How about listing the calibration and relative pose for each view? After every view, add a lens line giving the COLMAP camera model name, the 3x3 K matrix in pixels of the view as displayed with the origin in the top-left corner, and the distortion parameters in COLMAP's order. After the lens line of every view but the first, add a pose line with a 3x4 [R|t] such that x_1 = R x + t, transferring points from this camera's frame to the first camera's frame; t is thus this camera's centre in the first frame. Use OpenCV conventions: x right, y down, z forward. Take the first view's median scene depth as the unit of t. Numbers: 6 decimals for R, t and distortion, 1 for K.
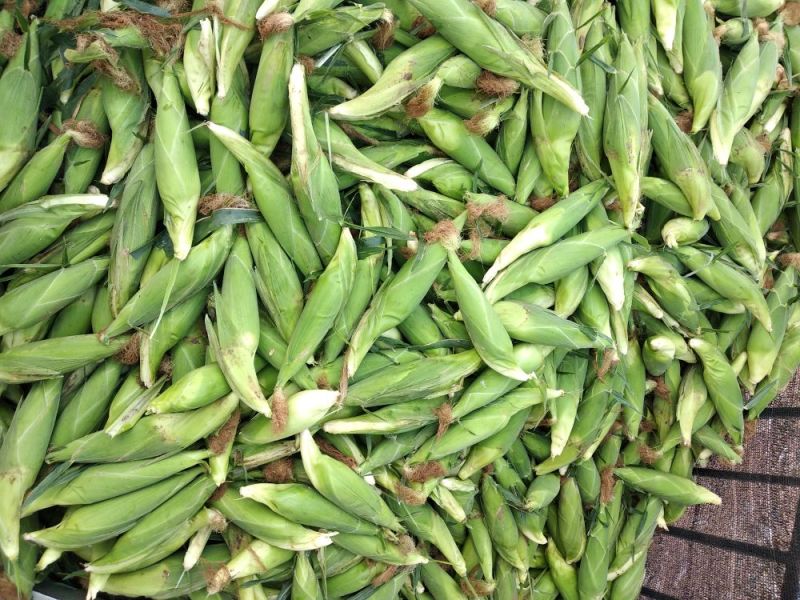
lens RADIAL K [[614.4, 0, 400.0], [0, 614.4, 300.0], [0, 0, 1]] dist [0.054121, -0.043963]
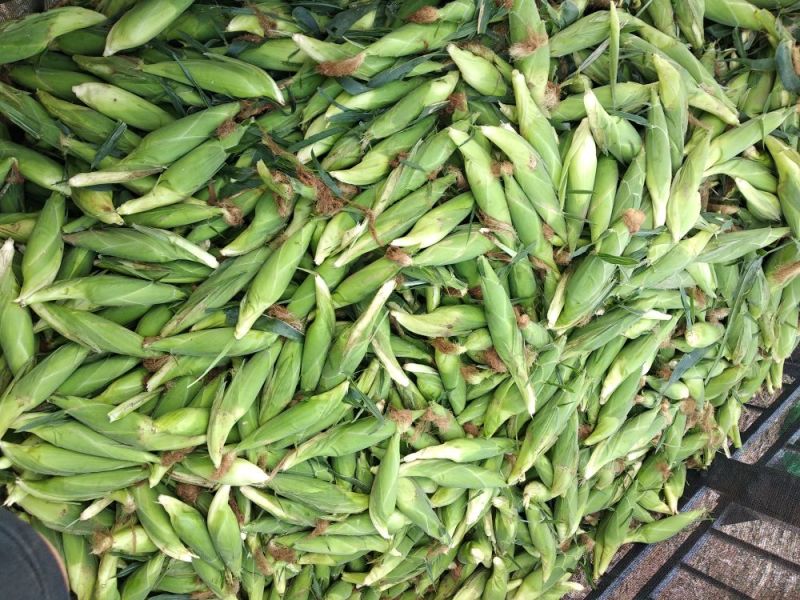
lens RADIAL K [[638.1, 0, 400.0], [0, 638.1, 300.0], [0, 0, 1]] dist [0.066504, -0.072079]
pose [[0.788443, 0.590639, 0.171763, -0.318957], [-0.593563, 0.803820, -0.039453, -0.251876], [-0.161369, -0.070845, 0.984348, -0.356718]]
